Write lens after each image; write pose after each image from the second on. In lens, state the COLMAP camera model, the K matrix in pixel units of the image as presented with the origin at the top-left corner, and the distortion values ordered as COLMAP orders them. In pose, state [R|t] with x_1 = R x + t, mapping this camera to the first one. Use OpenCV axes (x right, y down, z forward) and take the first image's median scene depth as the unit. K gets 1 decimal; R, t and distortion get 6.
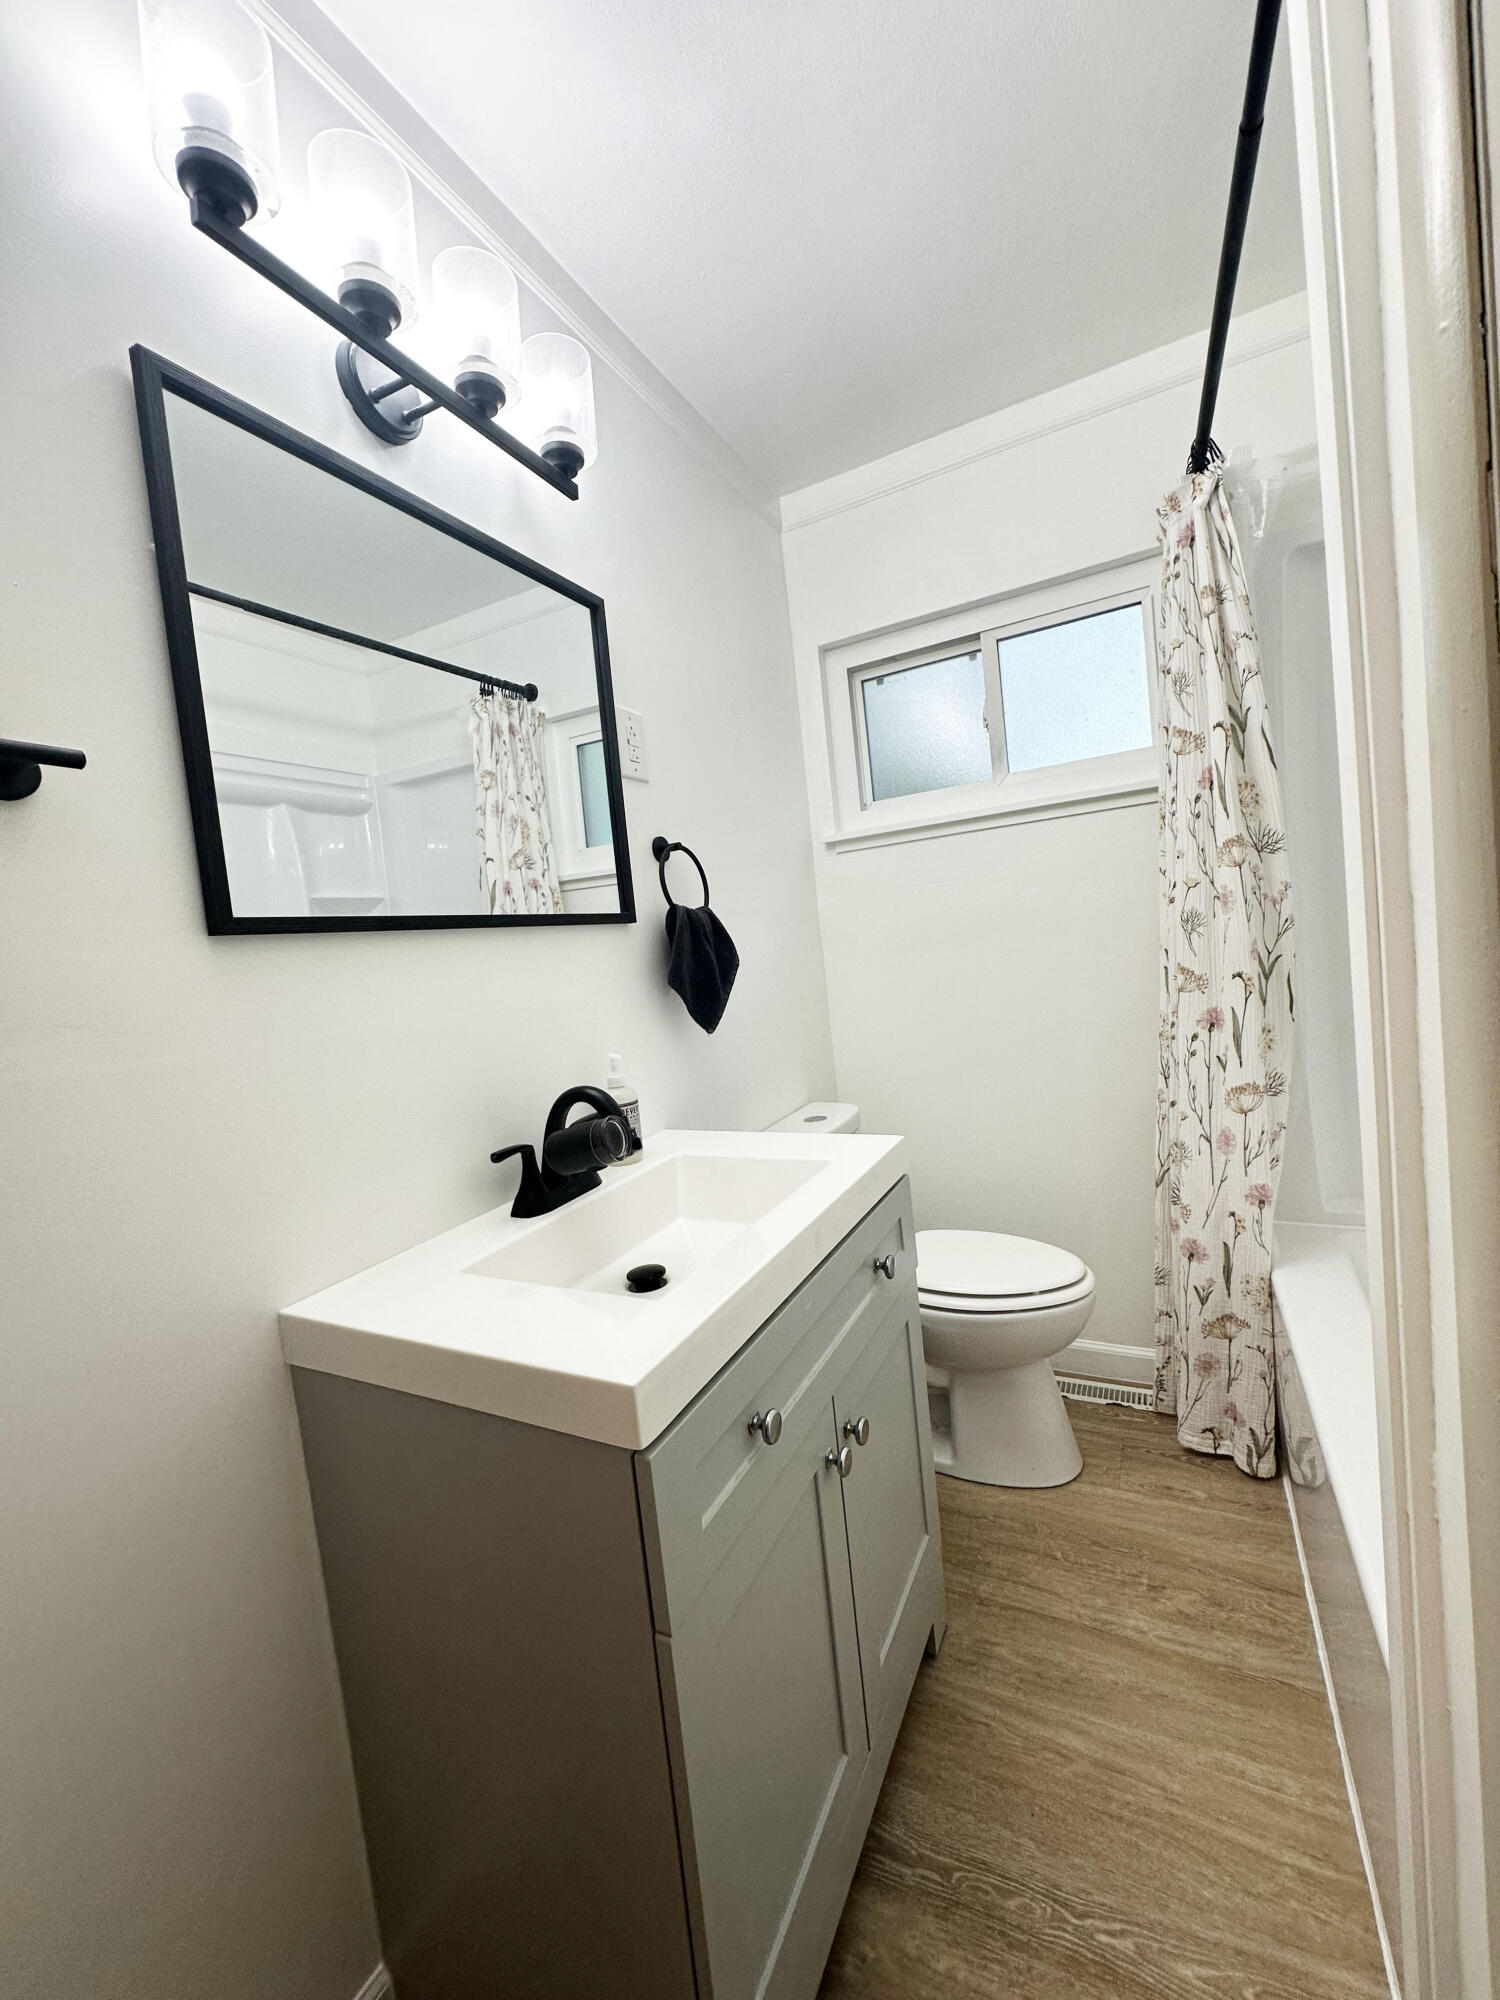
lens RADIAL K [[791.8, 0, 750.0], [0, 791.8, 1000.0], [0, 0, 1]] dist [-0.000433, -0.000167]
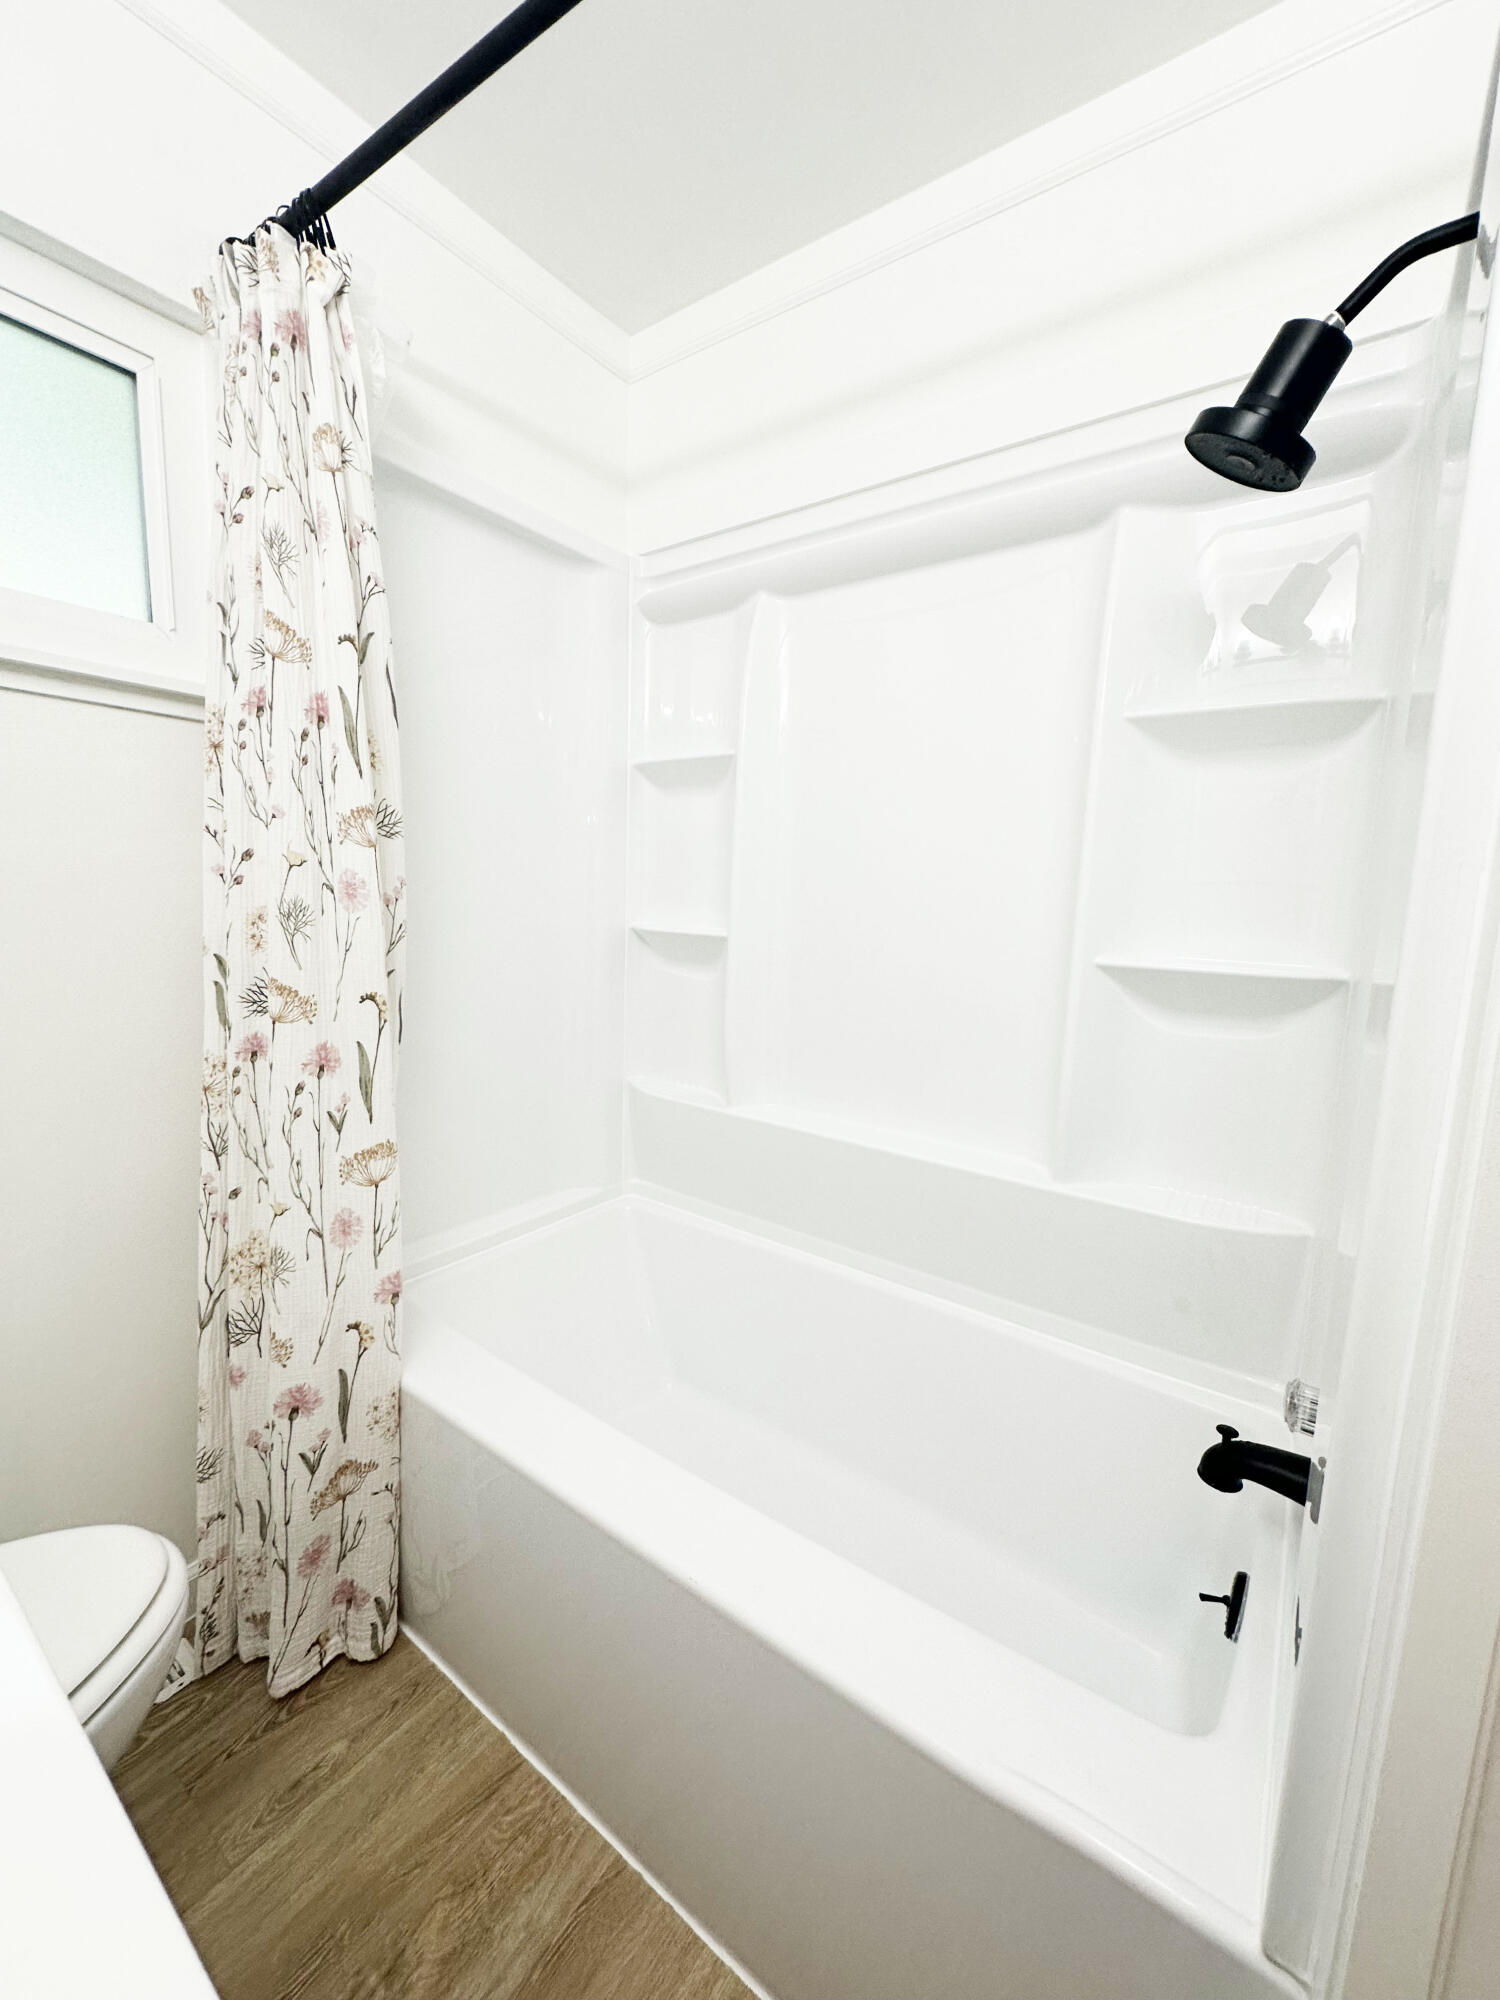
lens RADIAL K [[791.8, 0, 750.0], [0, 791.8, 1000.0], [0, 0, 1]] dist [-0.000433, -0.000167]
pose [[0.143281, -0.019899, 0.989482, -0.049922], [0.016064, 0.999713, 0.017779, -0.035111], [-0.989552, 0.013348, 0.143560, 0.528672]]
